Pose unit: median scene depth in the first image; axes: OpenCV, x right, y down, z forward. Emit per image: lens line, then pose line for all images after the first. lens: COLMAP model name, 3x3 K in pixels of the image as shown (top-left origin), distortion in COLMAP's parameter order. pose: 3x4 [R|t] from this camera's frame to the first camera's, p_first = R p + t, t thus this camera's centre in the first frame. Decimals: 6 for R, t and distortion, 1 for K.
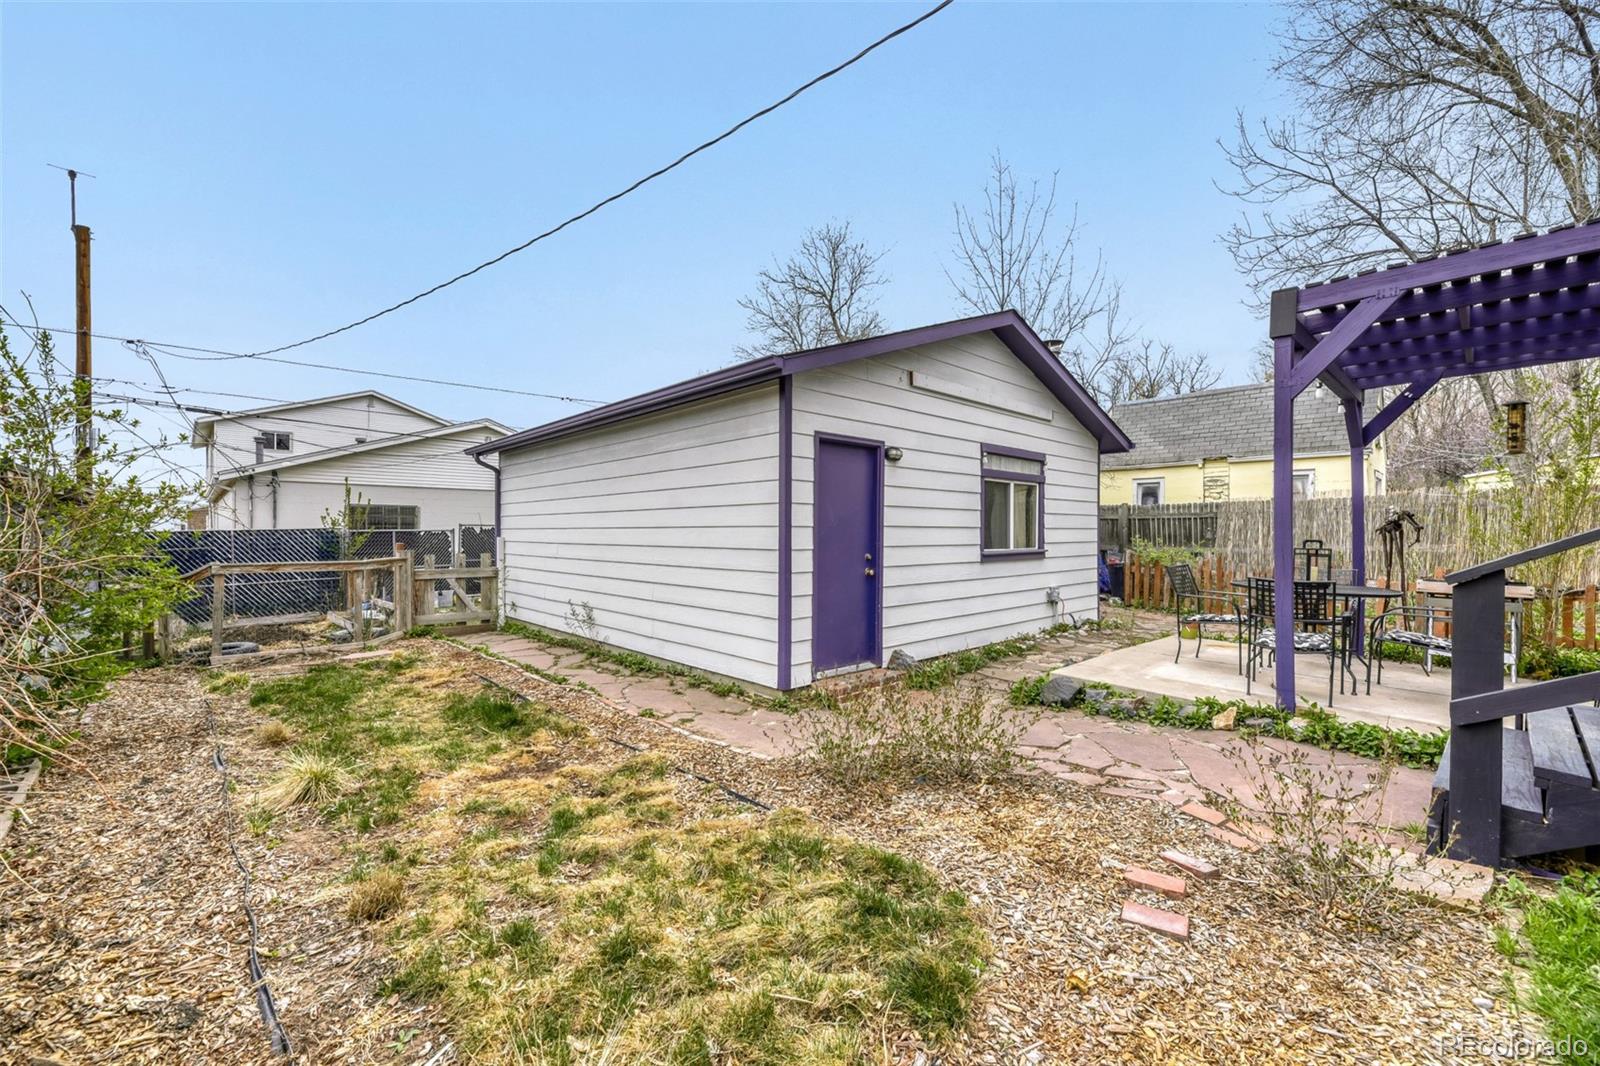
lens RADIAL K [[658.2, 0, 811.6], [0, 658.2, 531.9], [0, 0, 1]] dist [0.001940, 0.000021]
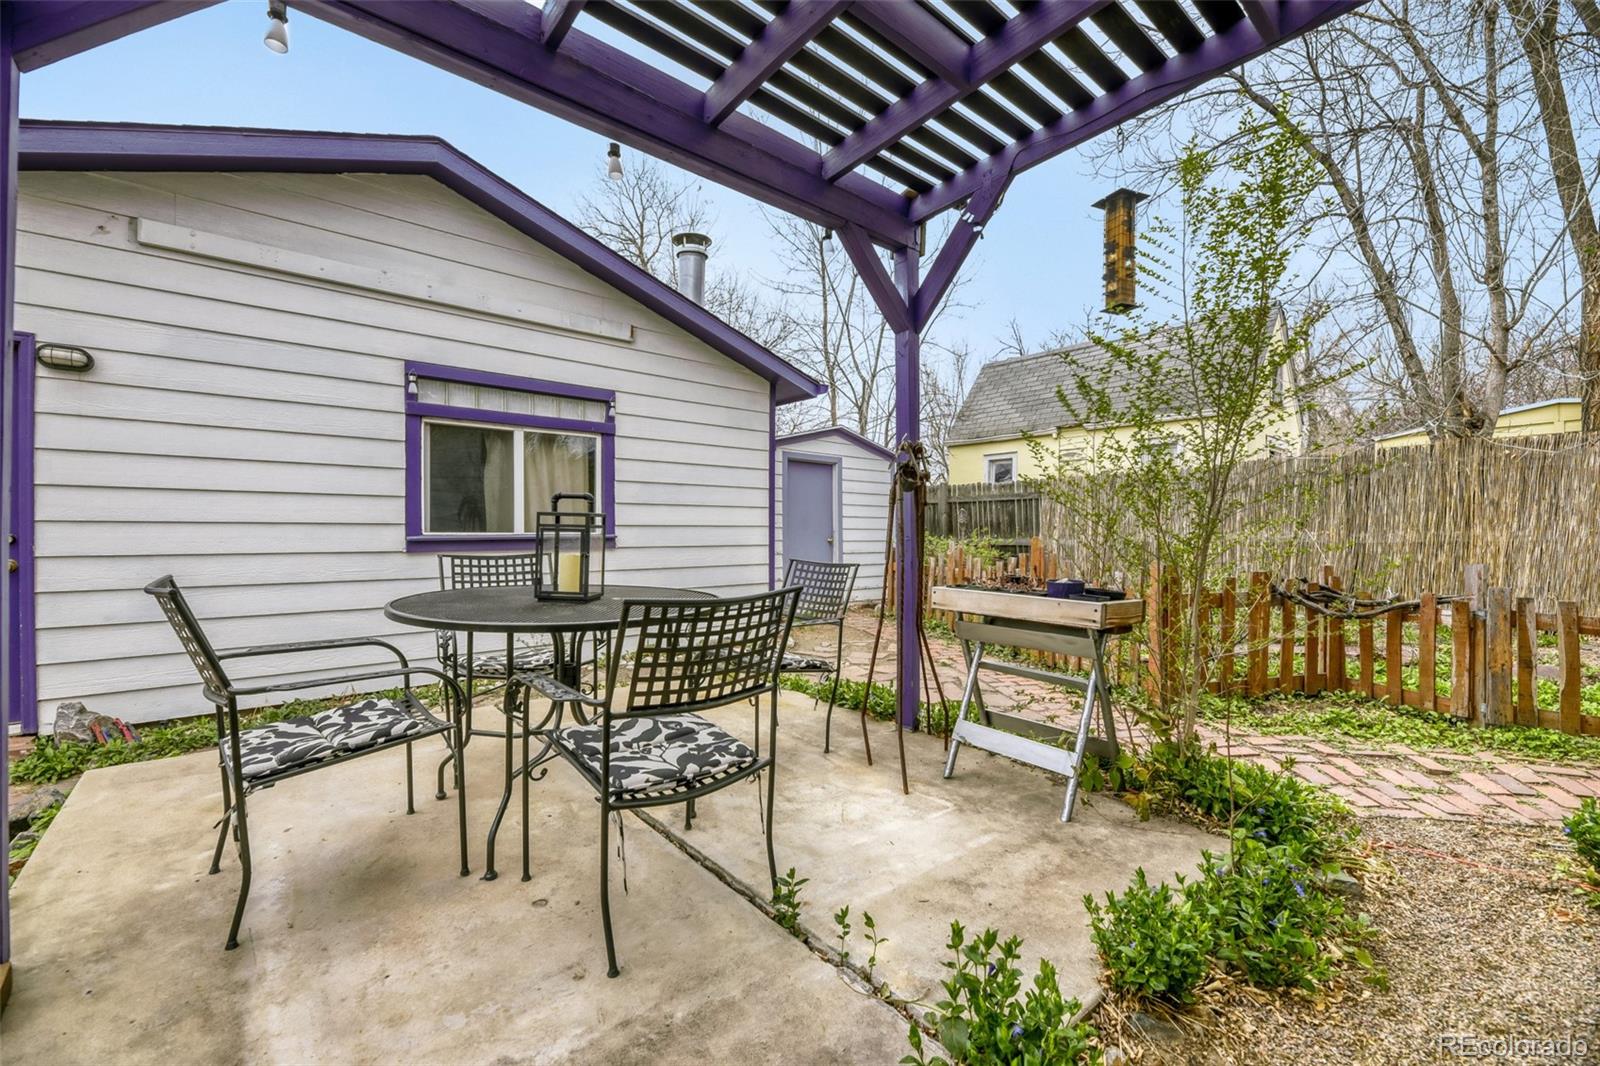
lens RADIAL K [[658.2, 0, 789.1], [0, 658.2, 536.0], [0, 0, 1]] dist [0.001940, 0.000021]
pose [[0.998099, -0.000451, -0.061627, 0.637411], [0.000938, 0.999969, 0.007863, 0.025246], [0.061622, -0.007906, 0.998068, 0.389009]]
